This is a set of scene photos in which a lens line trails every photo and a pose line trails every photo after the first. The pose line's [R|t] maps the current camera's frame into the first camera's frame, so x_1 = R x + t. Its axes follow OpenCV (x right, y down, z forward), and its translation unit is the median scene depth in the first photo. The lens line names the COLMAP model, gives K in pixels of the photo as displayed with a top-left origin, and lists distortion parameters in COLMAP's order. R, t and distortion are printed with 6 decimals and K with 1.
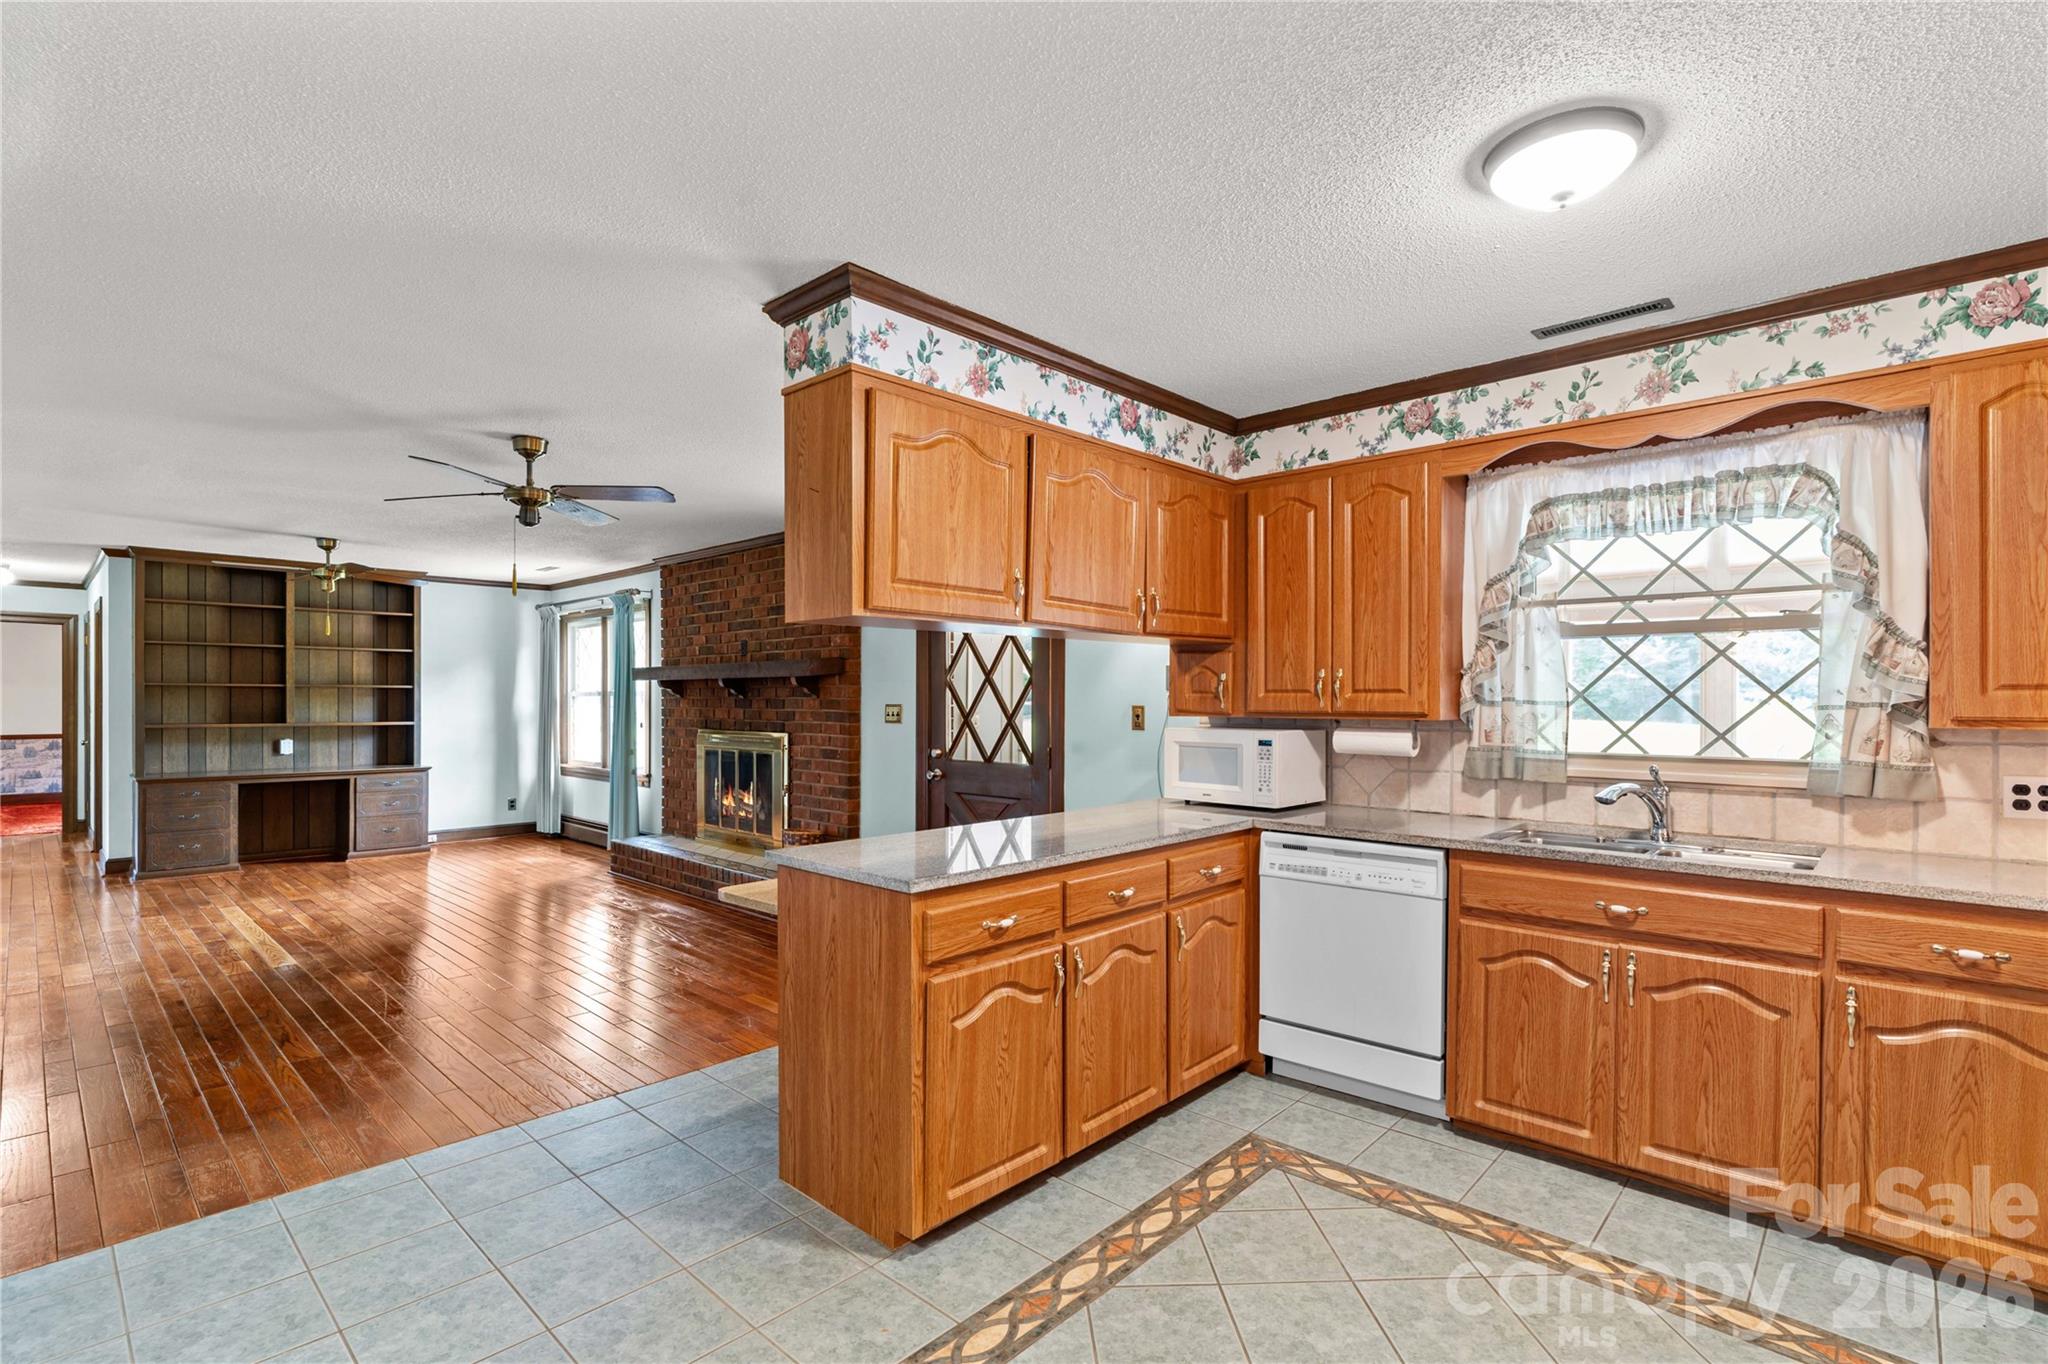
lens RADIAL K [[947.7, 0, 1017.7], [0, 947.7, 698.0], [0, 0, 1]] dist [-0.015976, 0.004551]
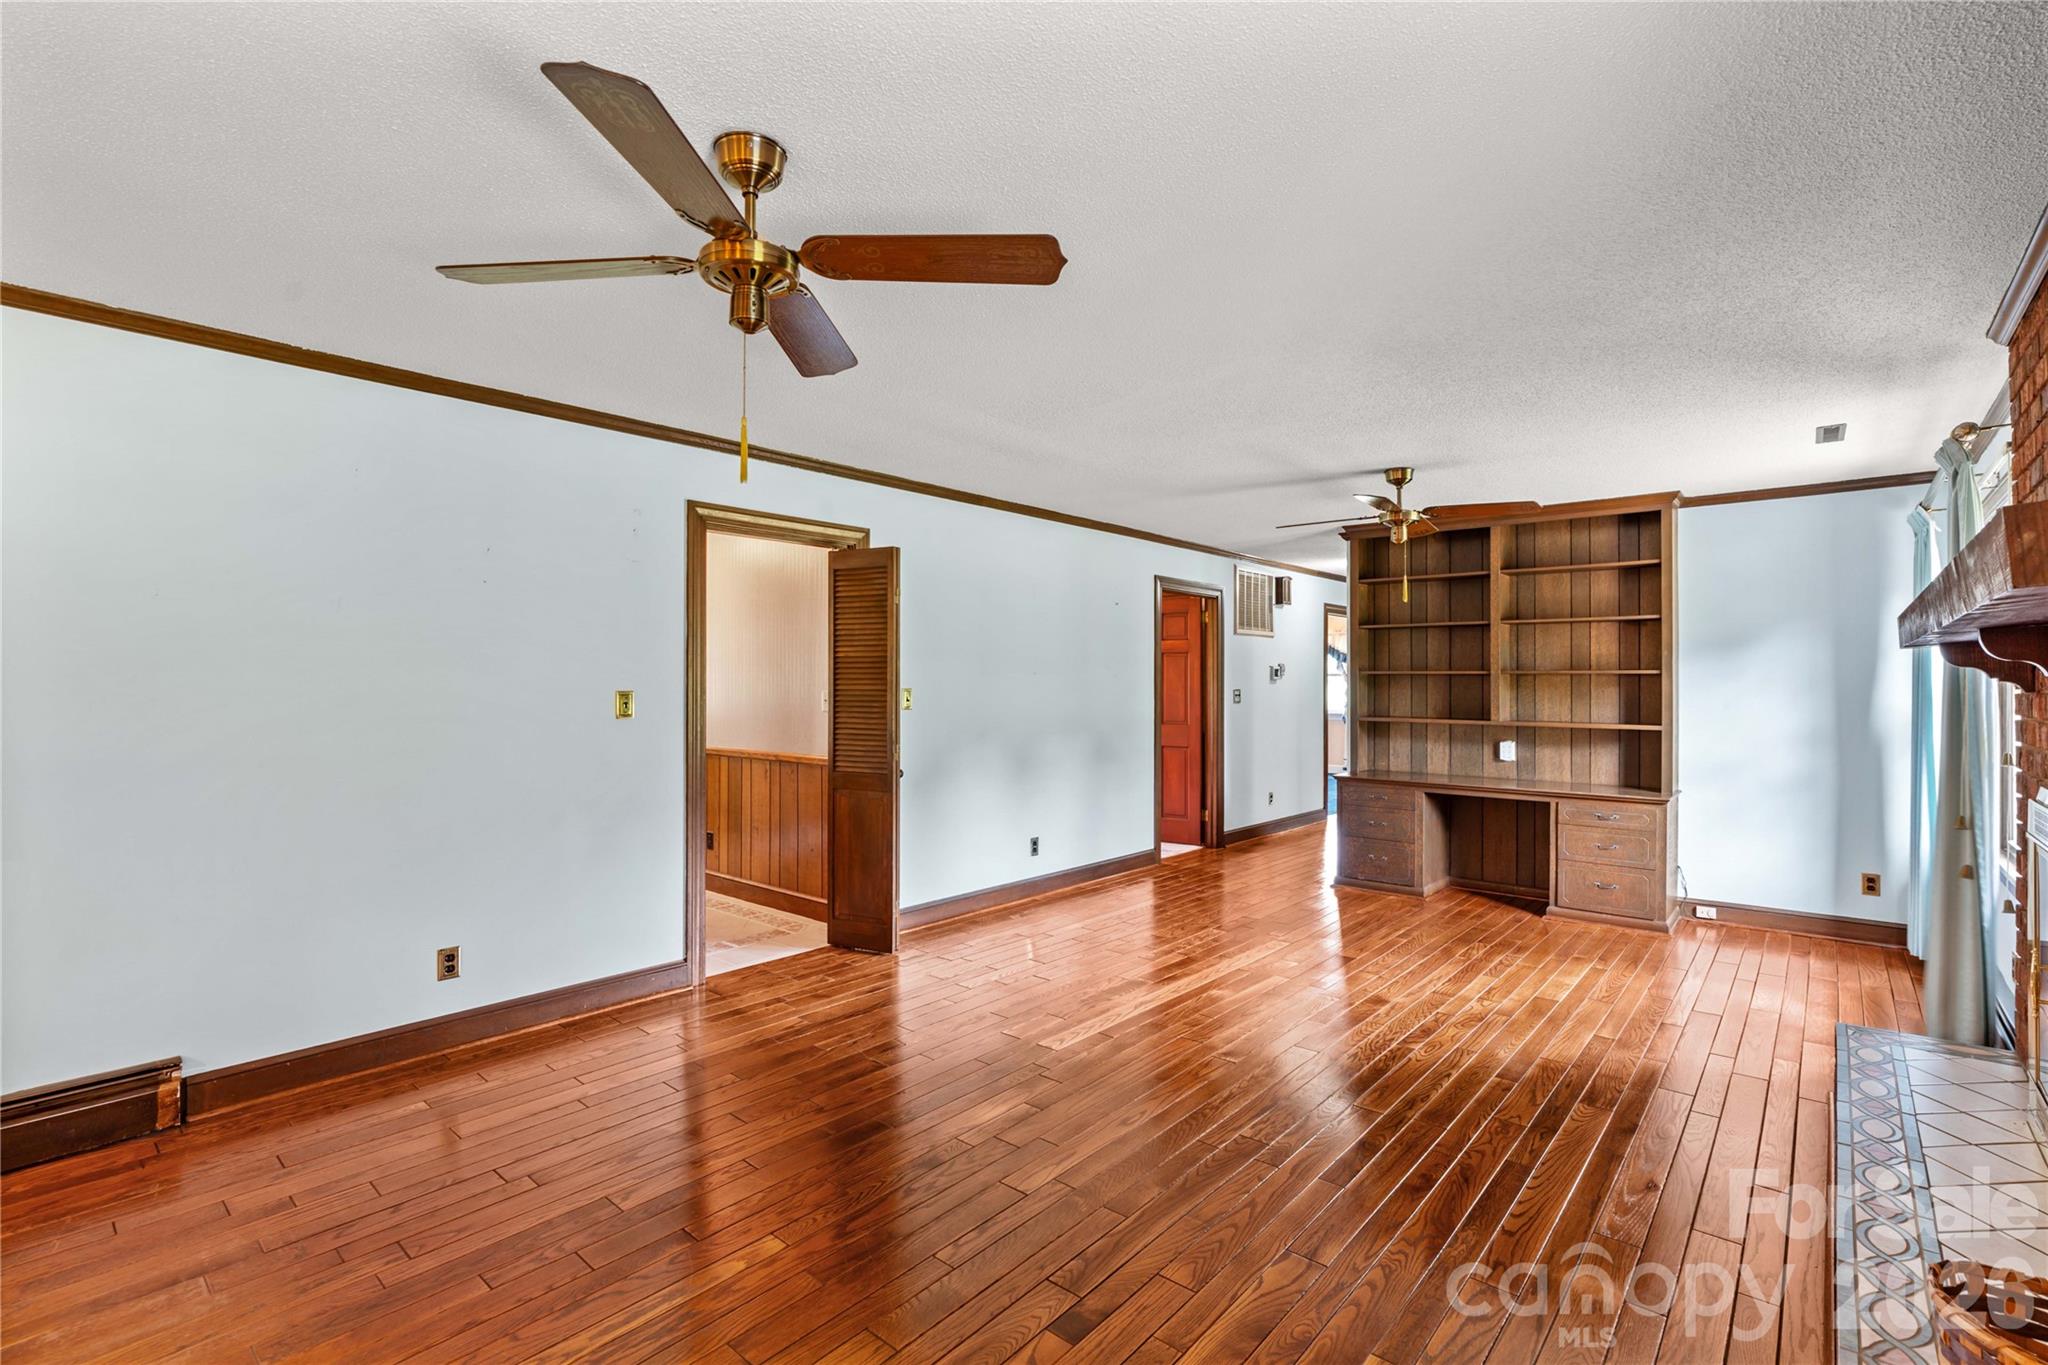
lens RADIAL K [[936.1, 0, 1021.6], [0, 936.1, 678.1], [0, 0, 1]] dist [-0.018517, 0.006441]
pose [[0.038289, -0.006193, -0.999248, -0.022516], [-0.002683, 0.999977, -0.006300, -0.002914], [0.999263, 0.002923, 0.038272, 0.632246]]
